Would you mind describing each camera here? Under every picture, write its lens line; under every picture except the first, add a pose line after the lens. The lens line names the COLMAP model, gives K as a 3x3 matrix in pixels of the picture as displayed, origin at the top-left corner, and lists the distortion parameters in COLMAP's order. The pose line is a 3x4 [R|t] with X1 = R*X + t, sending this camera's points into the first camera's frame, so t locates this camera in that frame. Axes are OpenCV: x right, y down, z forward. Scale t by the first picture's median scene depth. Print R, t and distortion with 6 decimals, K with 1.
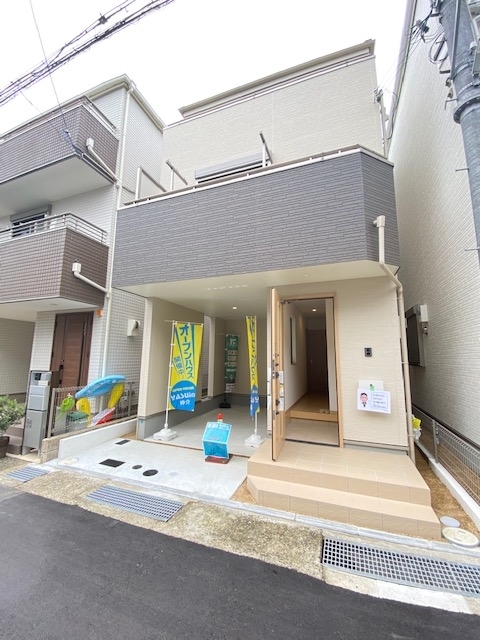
lens RADIAL K [[263.2, 0, 243.0], [0, 263.2, 318.7], [0, 0, 1]] dist [0.015192, -0.016991]
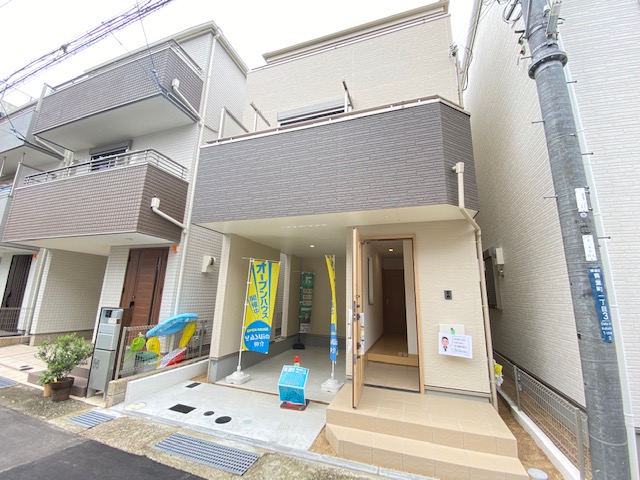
lens RADIAL K [[263.2, 0, 321.2], [0, 263.2, 236.7], [0, 0, 1]] dist [0.015192, -0.016991]
pose [[0.999495, 0.022382, 0.022573, -0.032485], [-0.020731, 0.997269, -0.070885, -0.010965], [-0.024098, 0.070381, 0.997229, 0.000938]]
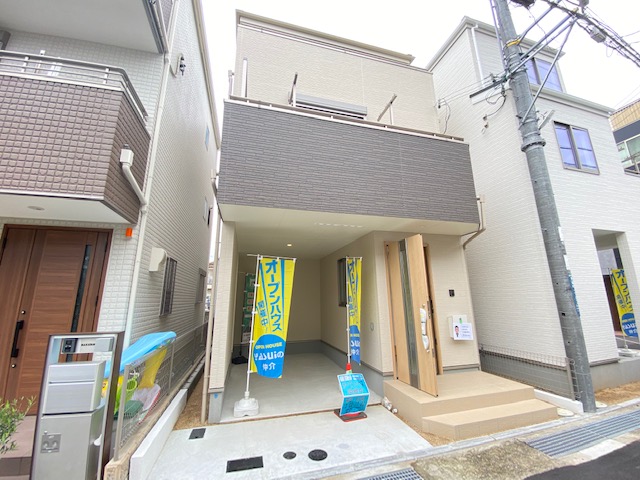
lens RADIAL K [[263.2, 0, 321.2], [0, 263.2, 236.7], [0, 0, 1]] dist [0.015192, -0.016991]
pose [[0.802215, 0.116574, 0.585543, -0.805441], [-0.066362, 0.992086, -0.106593, 0.034179], [-0.593335, 0.046653, 0.803602, 0.326354]]
